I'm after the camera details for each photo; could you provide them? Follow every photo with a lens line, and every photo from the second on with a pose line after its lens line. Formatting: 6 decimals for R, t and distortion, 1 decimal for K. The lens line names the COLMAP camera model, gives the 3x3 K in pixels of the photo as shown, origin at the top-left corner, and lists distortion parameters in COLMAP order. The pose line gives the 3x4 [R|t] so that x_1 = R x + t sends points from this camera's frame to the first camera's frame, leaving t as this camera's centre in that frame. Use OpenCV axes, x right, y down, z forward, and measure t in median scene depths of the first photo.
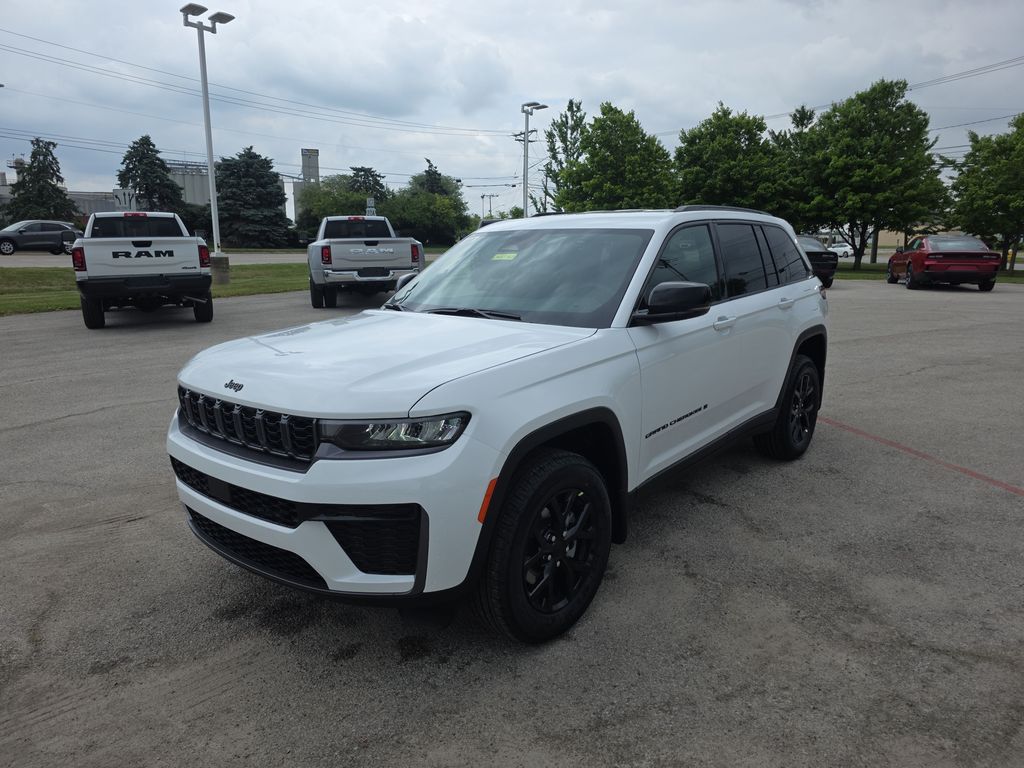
lens RADIAL K [[727.0, 0, 514.1], [0, 727.0, 366.4], [0, 0, 1]] dist [0.063381, -0.059276]
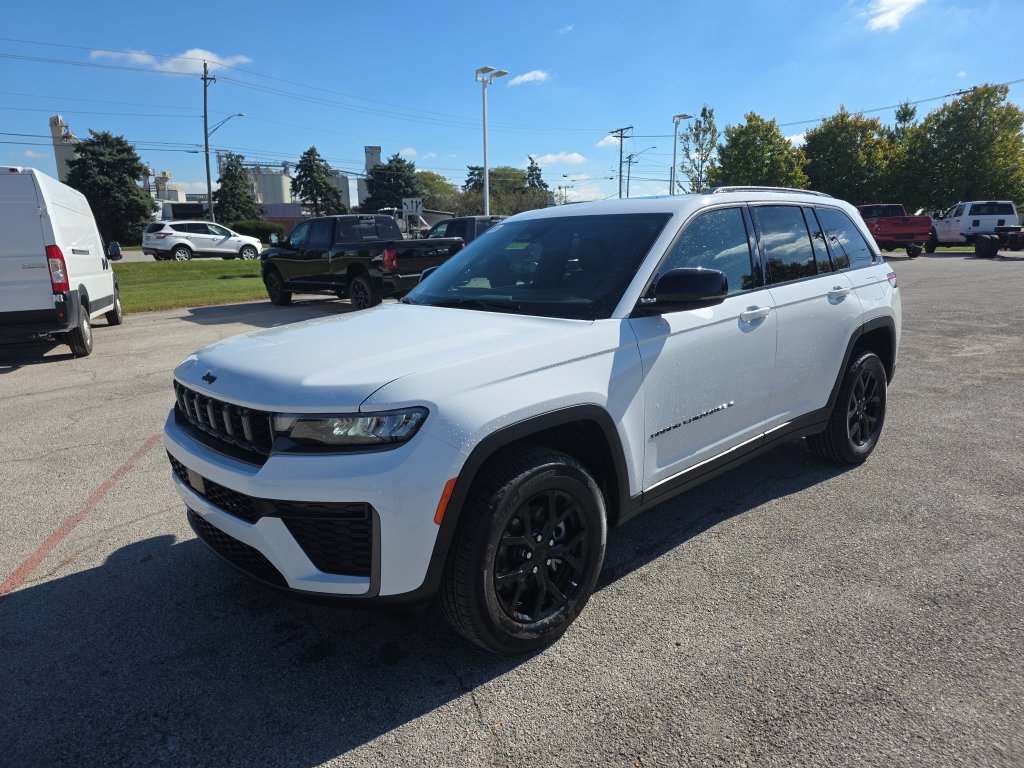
lens RADIAL K [[705.4, 0, 507.3], [0, 705.4, 382.9], [0, 0, 1]] dist [0.062177, -0.052154]
pose [[0.996251, -0.005859, -0.086309, -0.150323], [0.009432, 0.999113, 0.041041, 0.035920], [0.085992, -0.041702, 0.995423, -0.214182]]
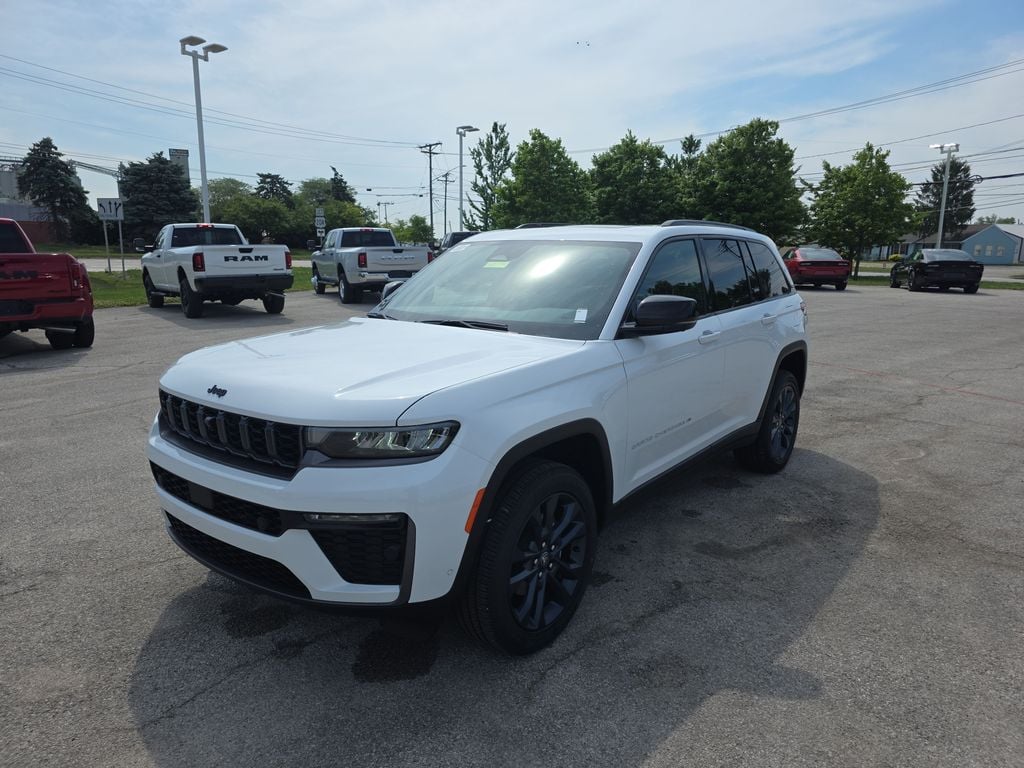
lens RADIAL K [[718.2, 0, 522.9], [0, 718.2, 380.3], [0, 0, 1]] dist [0.057473, -0.054150]
pose [[0.986250, -0.022587, 0.163707, -0.071449], [0.020944, 0.999712, 0.011754, 0.016460], [-0.163925, -0.008163, 0.986439, -0.097443]]
